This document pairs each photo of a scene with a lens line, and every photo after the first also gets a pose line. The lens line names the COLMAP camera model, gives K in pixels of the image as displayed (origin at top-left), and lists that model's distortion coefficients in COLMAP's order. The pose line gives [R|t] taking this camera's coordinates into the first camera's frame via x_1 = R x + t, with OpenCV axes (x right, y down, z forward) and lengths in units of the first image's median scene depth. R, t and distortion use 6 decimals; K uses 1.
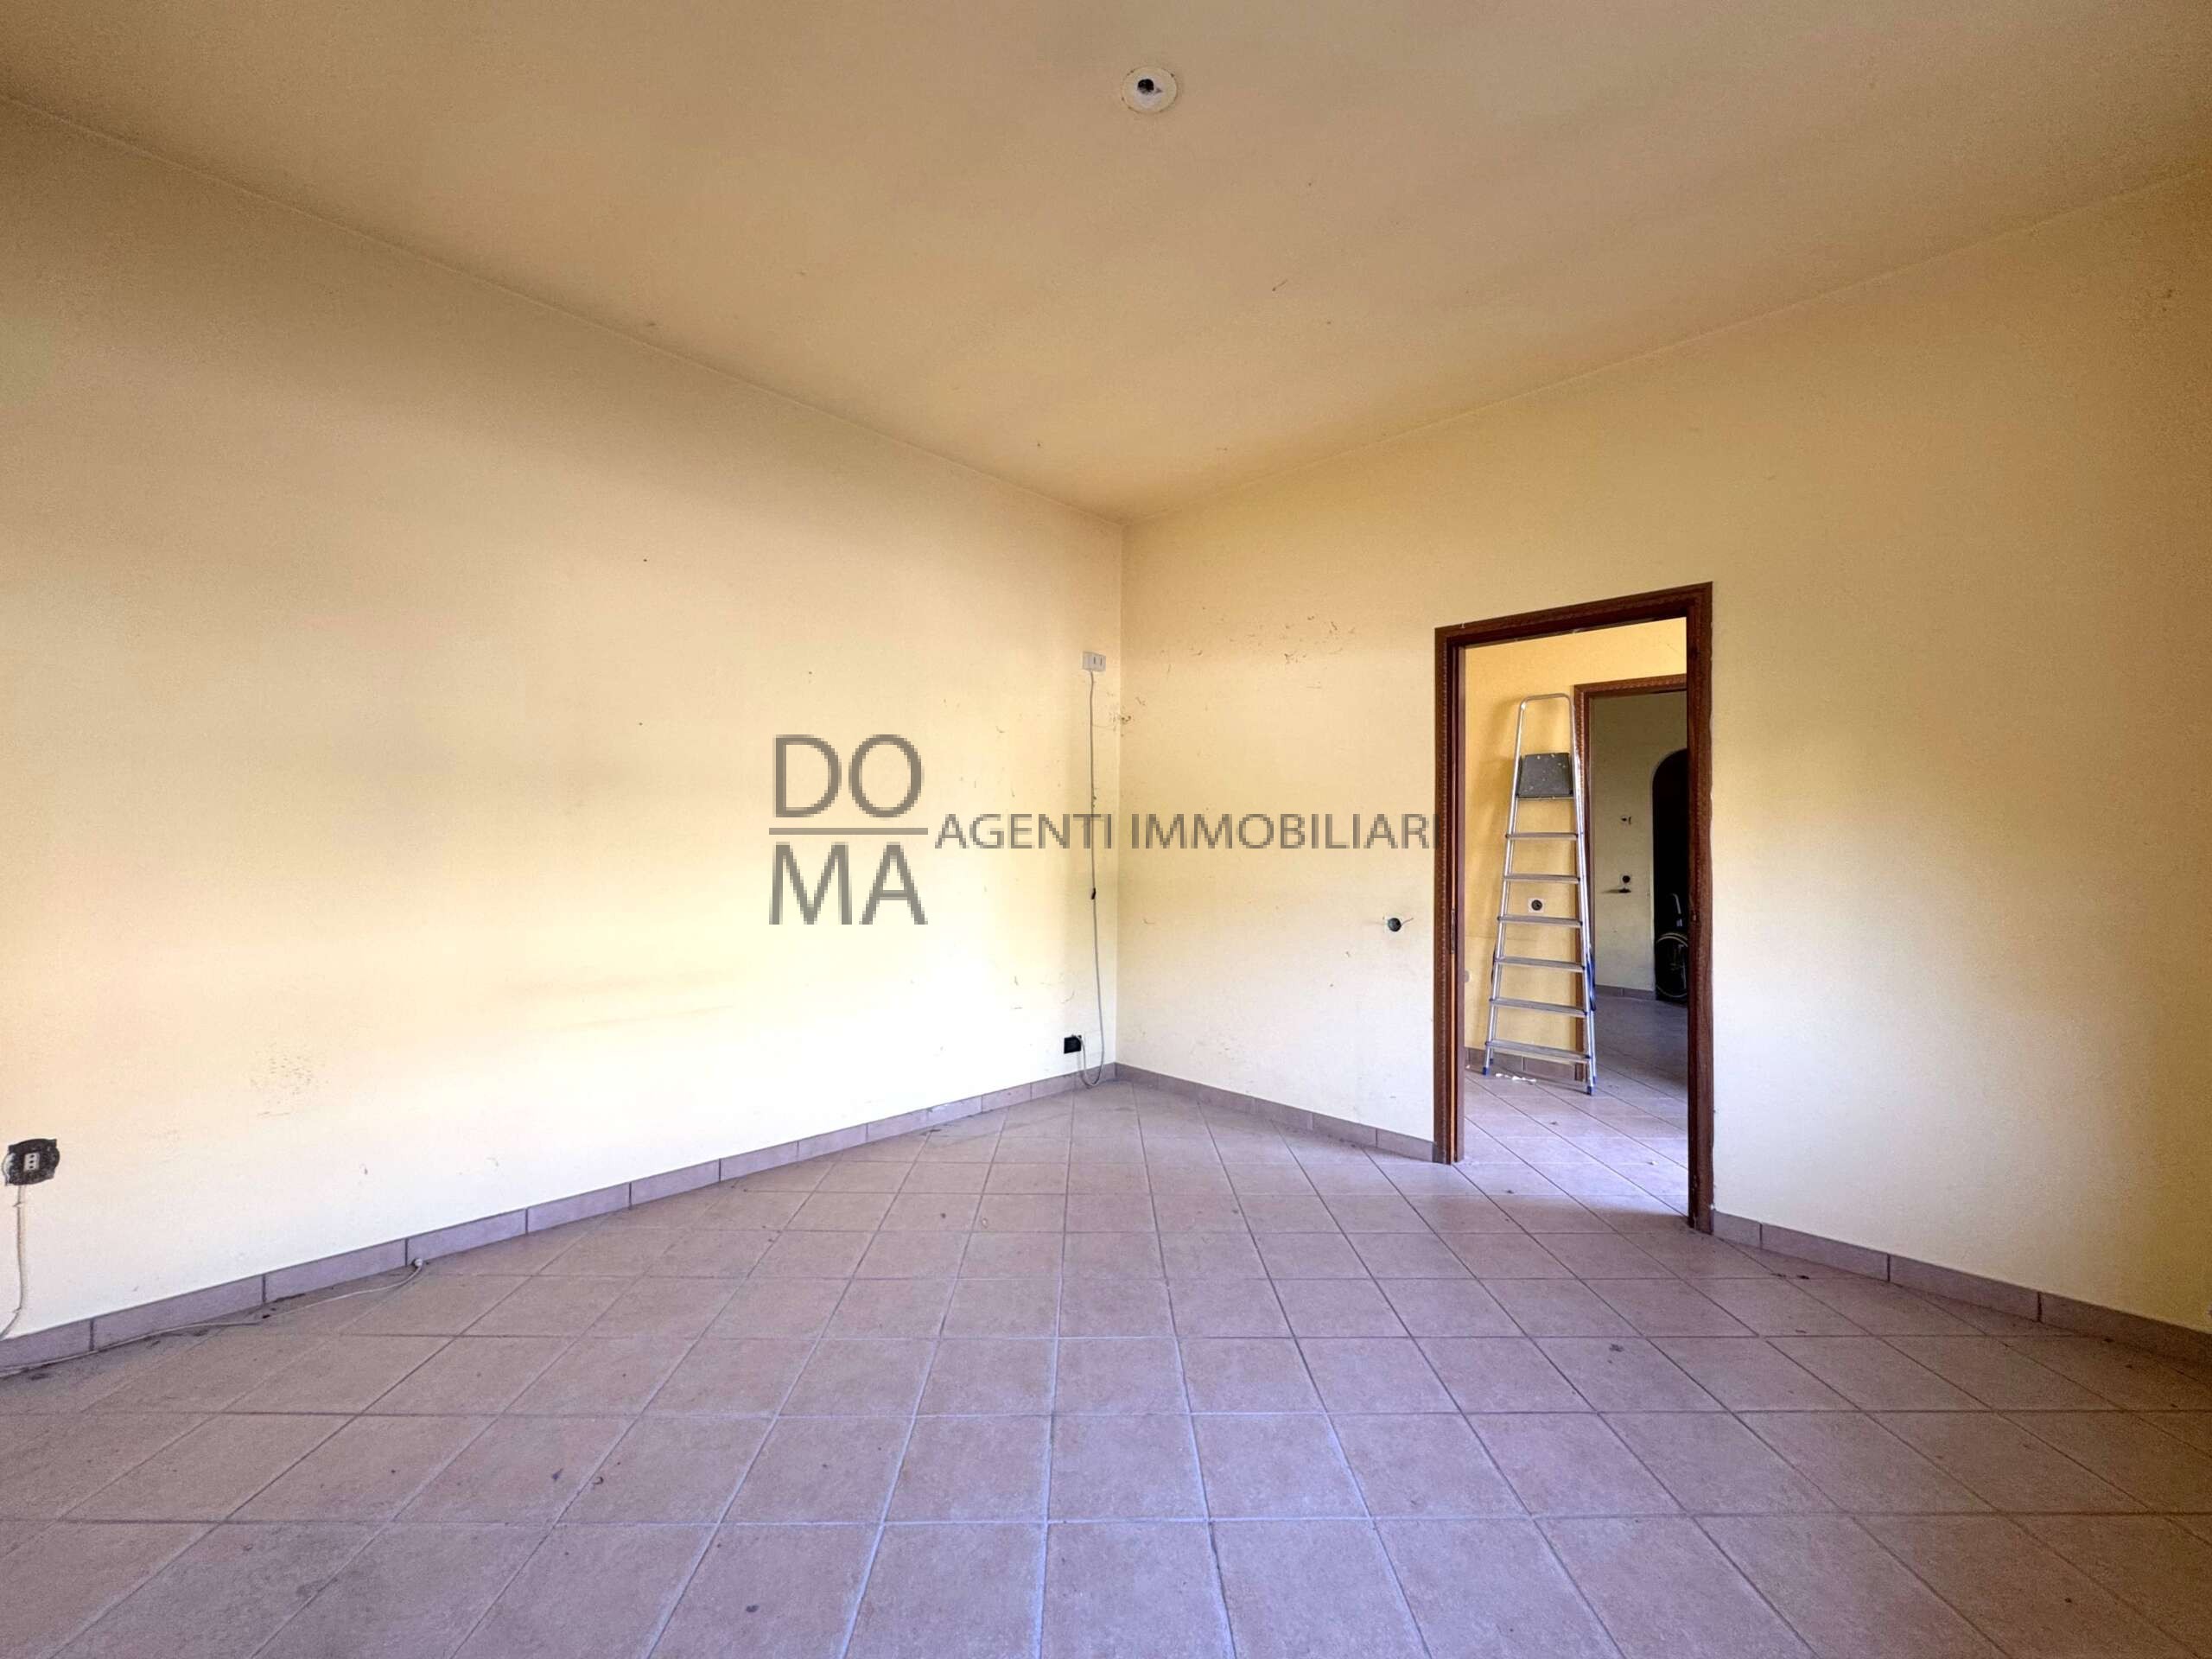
lens RADIAL K [[899.6, 0, 1112.3], [0, 899.6, 813.0], [0, 0, 1]] dist [-0.003290, -0.000585]
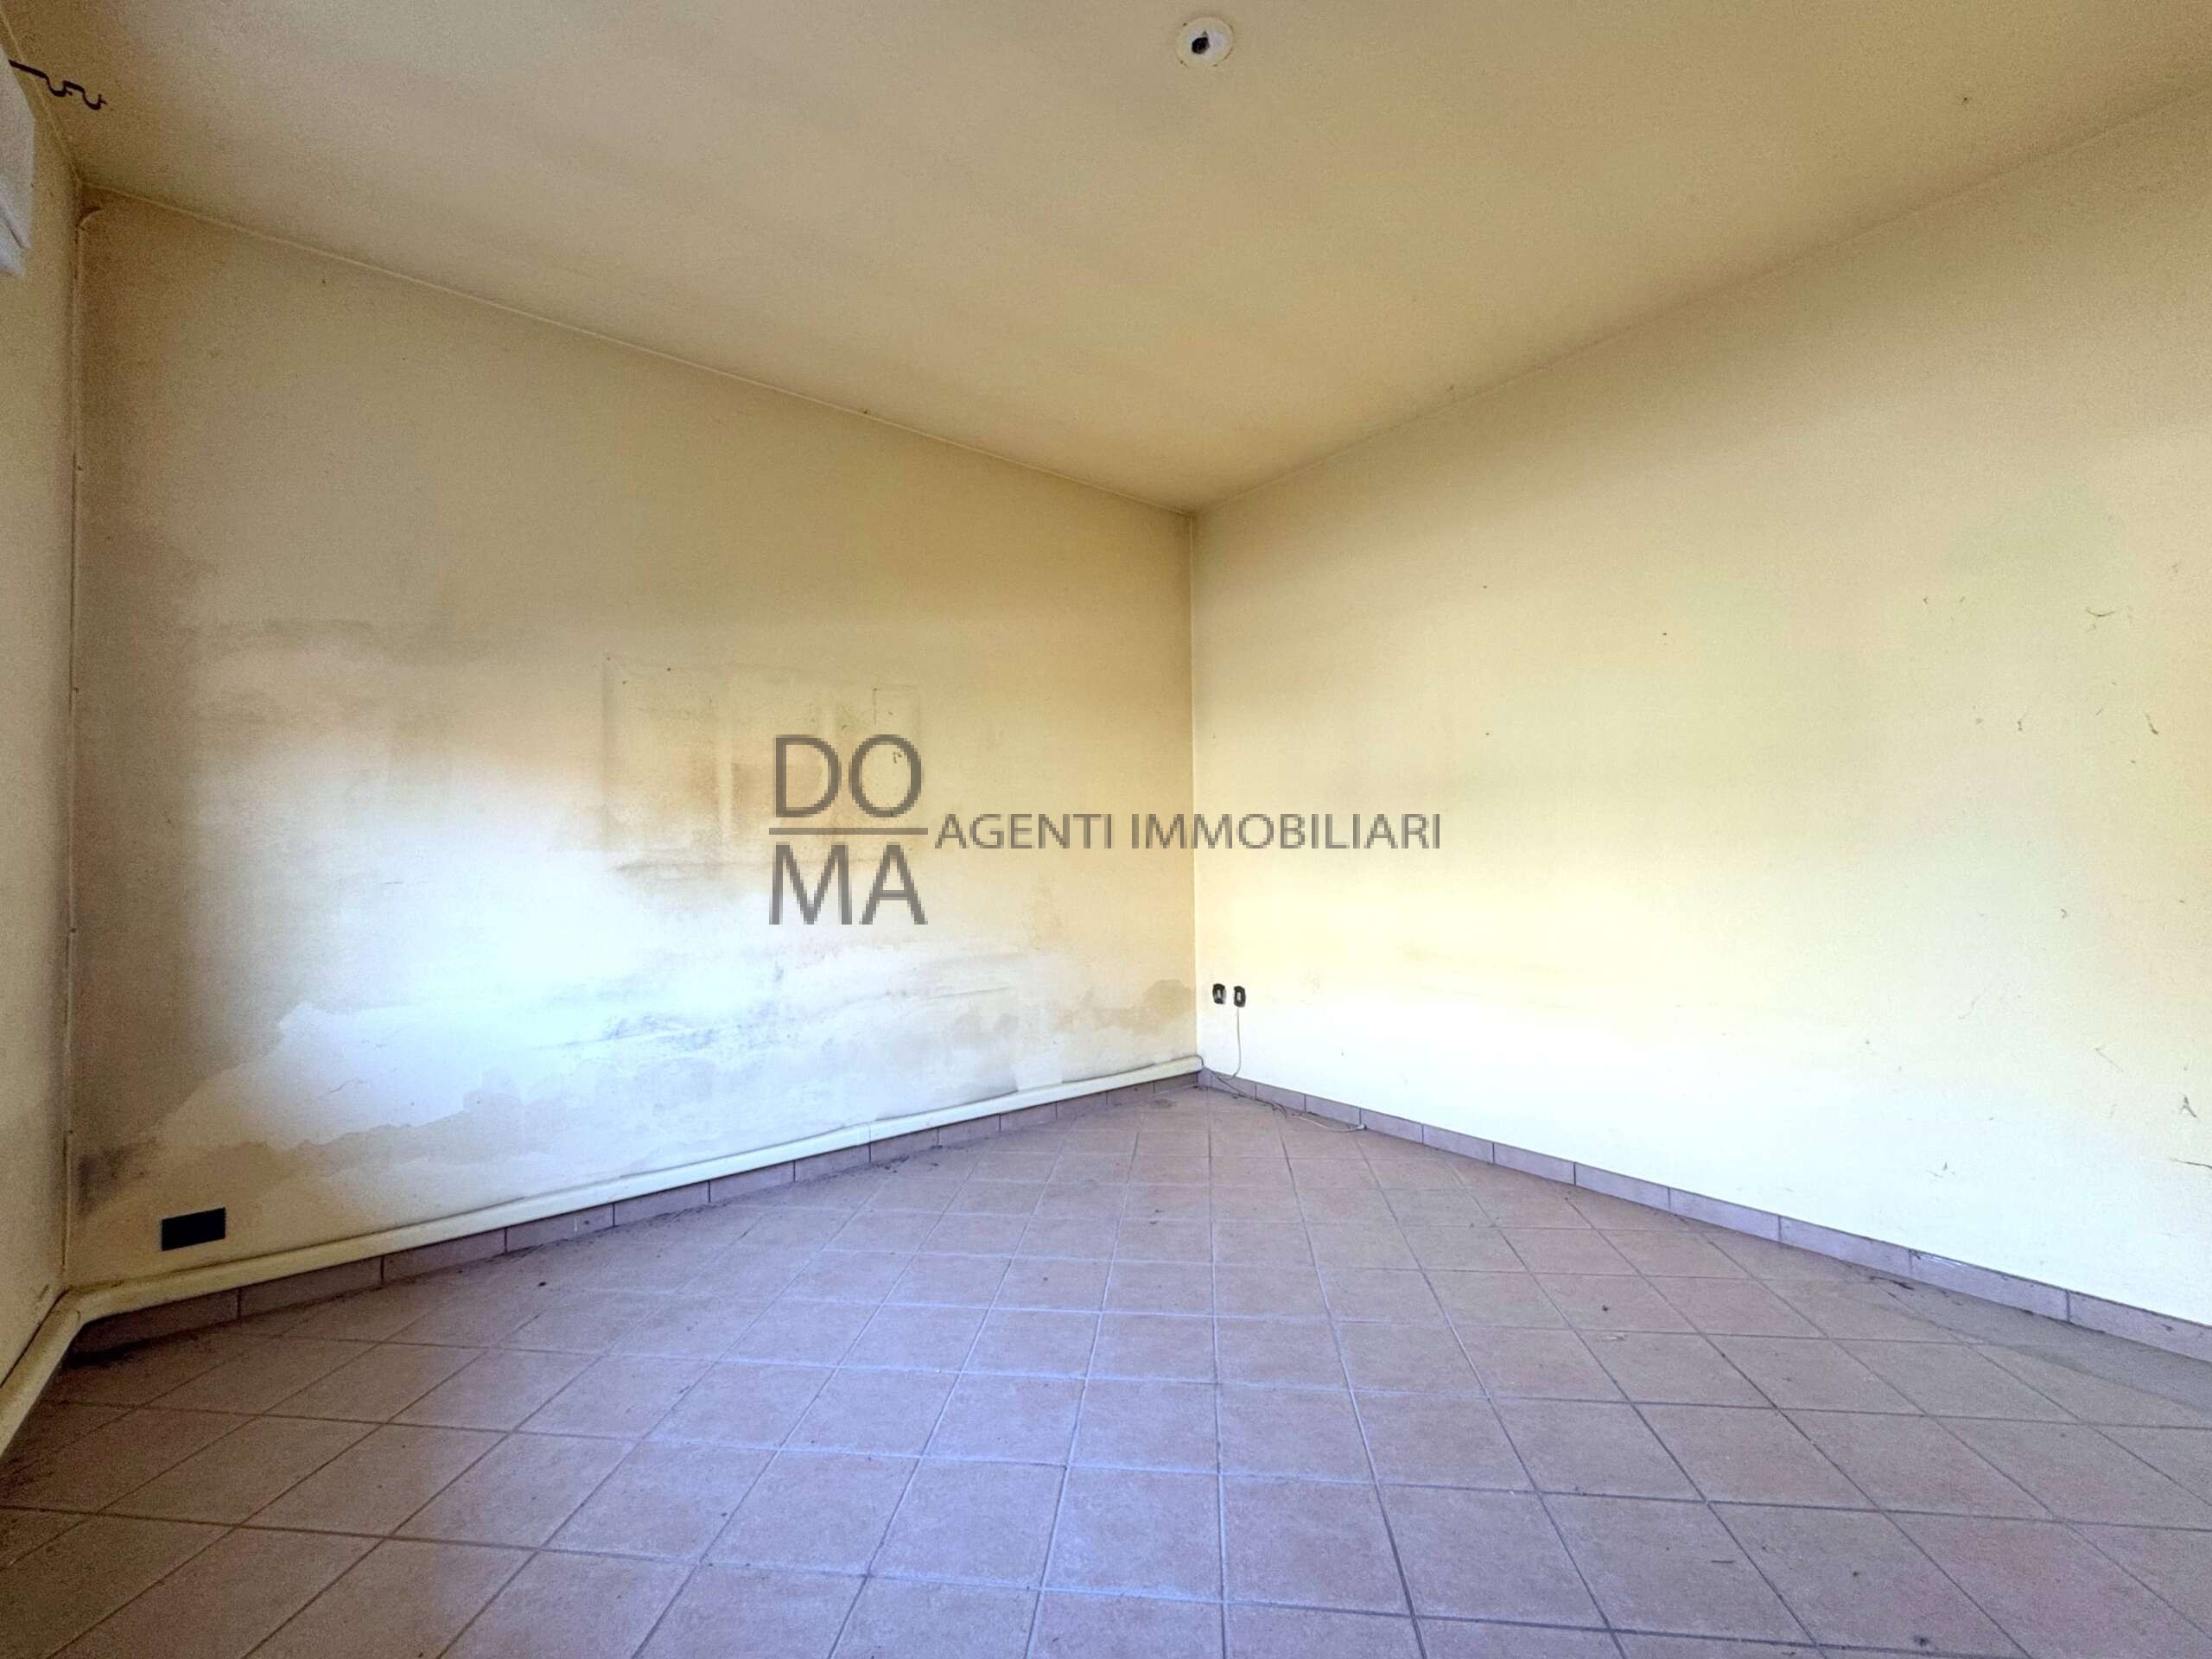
lens RADIAL K [[883.9, 0, 1102.5], [0, 883.9, 836.8], [0, 0, 1]] dist [-0.005452, 0.000652]
pose [[-0.124660, -0.014022, -0.992100, 0.684648], [0.044362, 0.998821, -0.019691, 0.022593], [0.991207, -0.046466, -0.123891, 0.699212]]
